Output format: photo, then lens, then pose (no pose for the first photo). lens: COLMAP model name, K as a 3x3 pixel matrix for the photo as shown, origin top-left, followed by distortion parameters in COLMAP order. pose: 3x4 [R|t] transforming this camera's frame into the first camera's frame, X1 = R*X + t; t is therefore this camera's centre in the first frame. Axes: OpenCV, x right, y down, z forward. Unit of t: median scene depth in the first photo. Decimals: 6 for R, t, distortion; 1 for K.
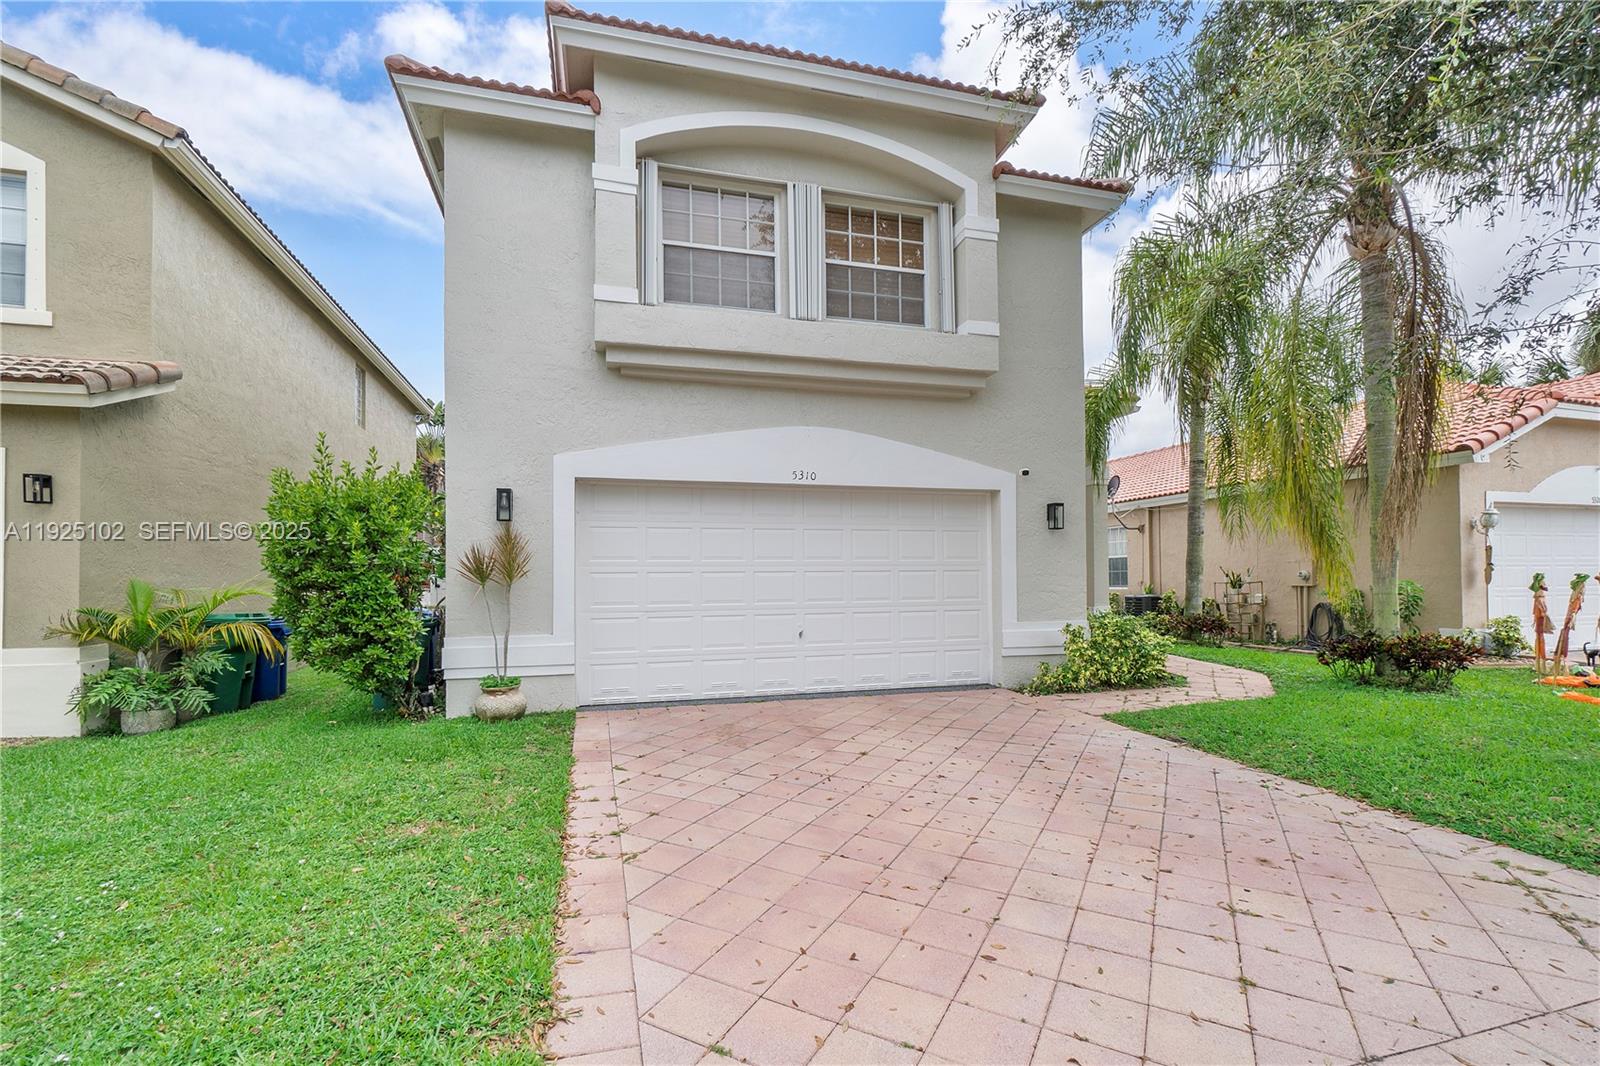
lens RADIAL K [[694.4, 0, 856.8], [0, 694.4, 559.1], [0, 0, 1]] dist [-0.004537, -0.000007]
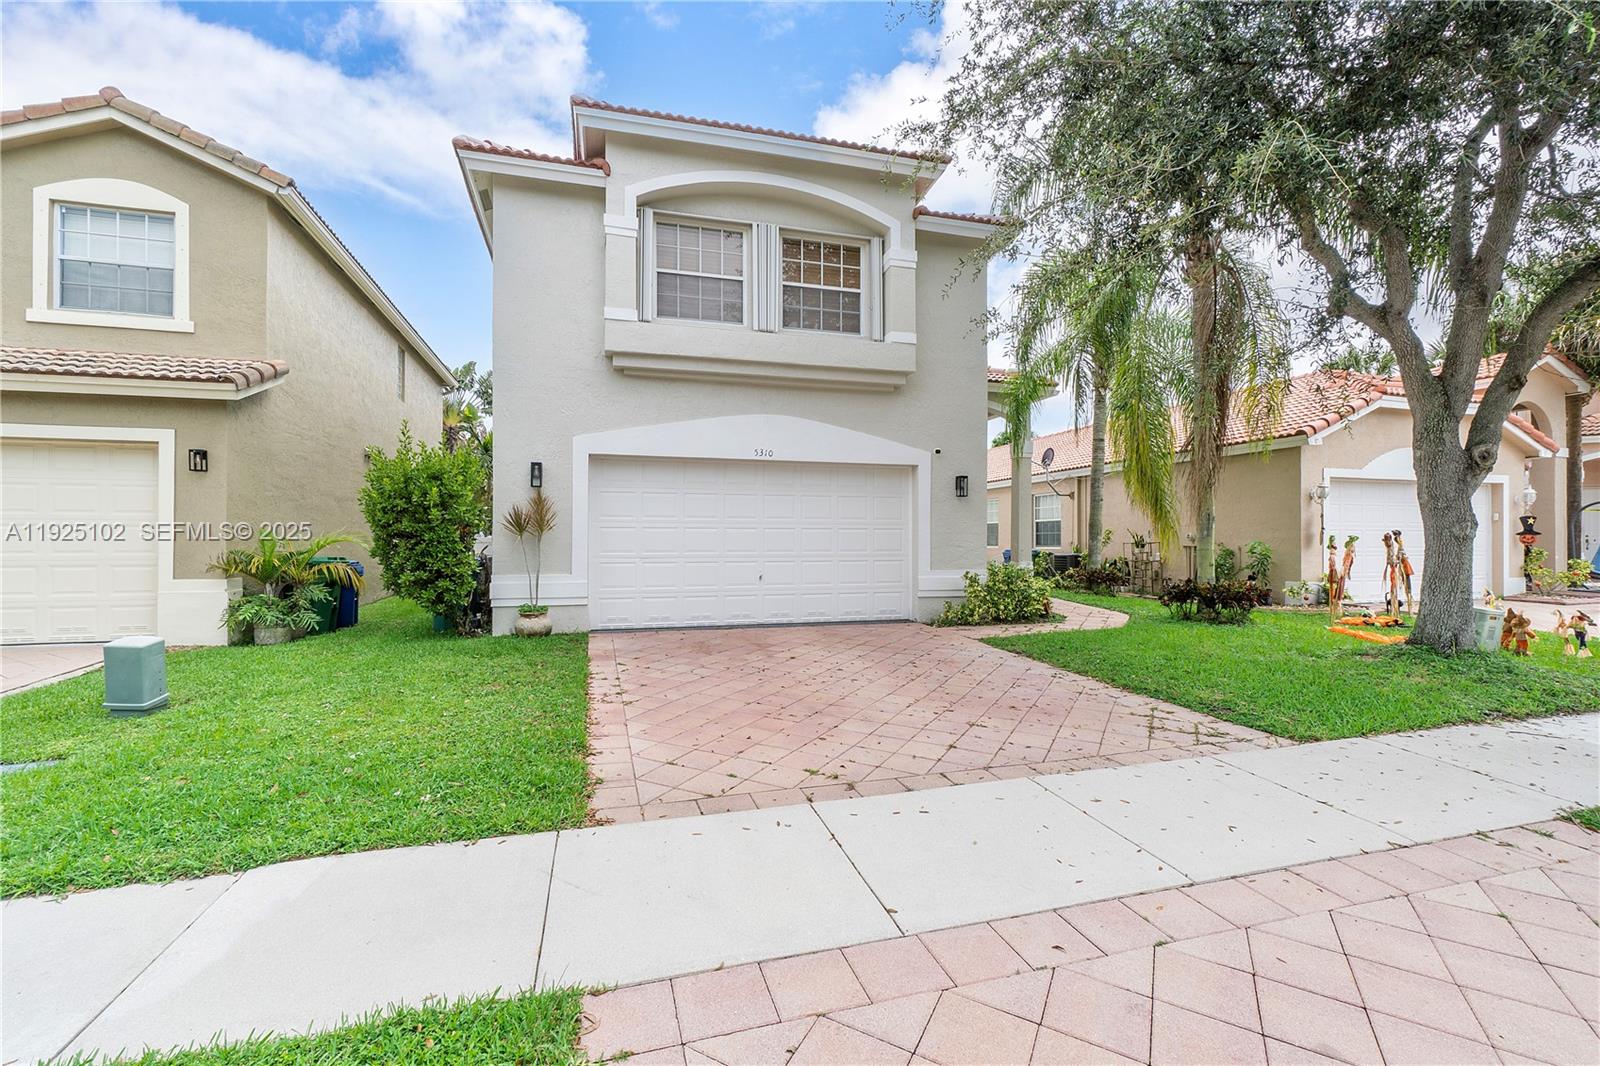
lens RADIAL K [[694.4, 0, 796.7], [0, 694.4, 530.8], [0, 0, 1]] dist [-0.004537, -0.000007]
pose [[0.996701, 0.011929, -0.080282, 0.090016], [-0.010787, 0.999835, 0.014641, 0.003434], [0.080444, -0.013727, 0.996665, -0.273007]]
